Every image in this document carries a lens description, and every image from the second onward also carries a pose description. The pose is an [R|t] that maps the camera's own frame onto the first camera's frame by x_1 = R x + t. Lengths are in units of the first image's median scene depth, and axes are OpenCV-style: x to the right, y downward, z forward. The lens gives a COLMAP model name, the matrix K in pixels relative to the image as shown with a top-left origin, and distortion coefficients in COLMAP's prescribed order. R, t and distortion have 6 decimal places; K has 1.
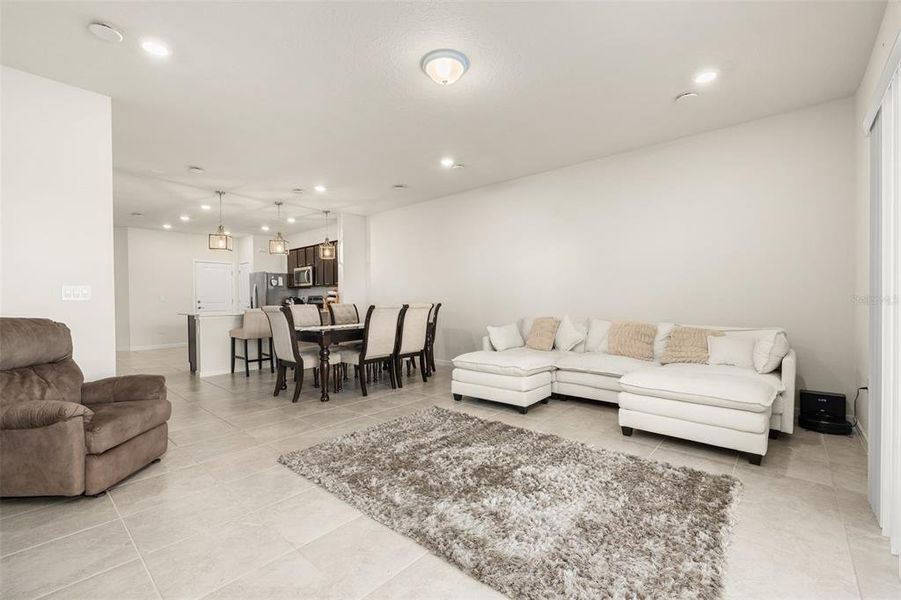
lens RADIAL K [[379.0, 0, 450.5], [0, 379.0, 300.0], [0, 0, 1]] dist [-0.000330, -0.000085]
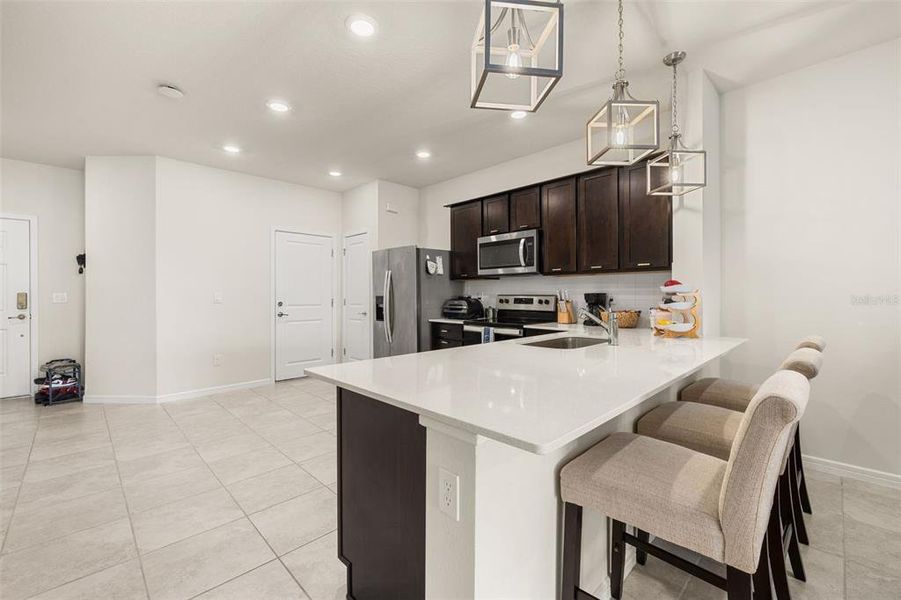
lens RADIAL K [[380.6, 0, 450.4], [0, 380.6, 294.8], [0, 0, 1]] dist [-0.000177, -0.000032]
pose [[0.996990, 0.007946, -0.077128, -0.489203], [-0.008214, 0.999961, -0.003156, -0.010642], [0.077100, 0.003780, 0.997016, 0.612144]]
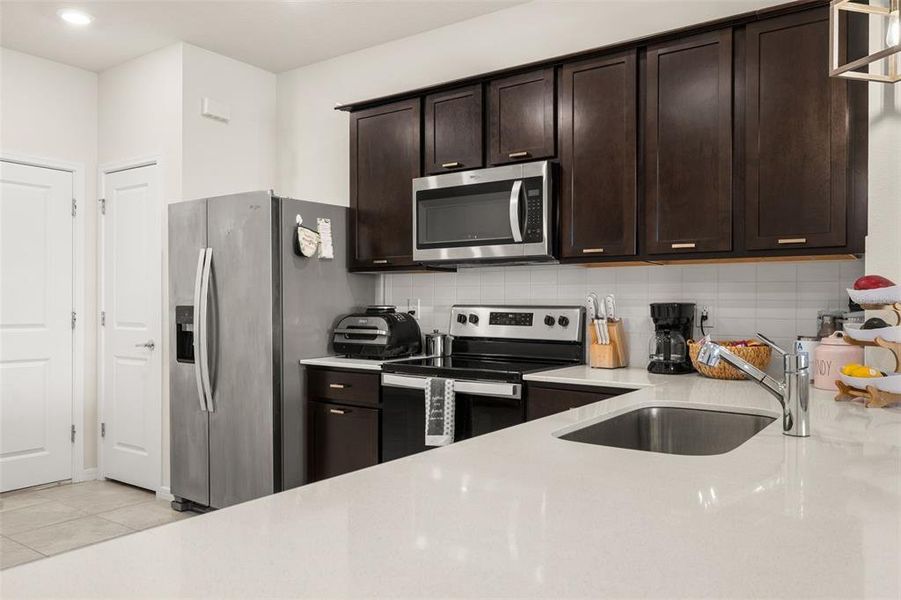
lens RADIAL K [[685.7, 0, 450.8], [0, 685.7, 307.3], [0, 0, 1]] dist [-0.001943, 0.000726]
pose [[0.995005, 0.013589, 0.098897, -0.512743], [-0.013710, 0.999906, 0.000550, -0.011634], [-0.098881, -0.001903, 0.995097, 0.721777]]
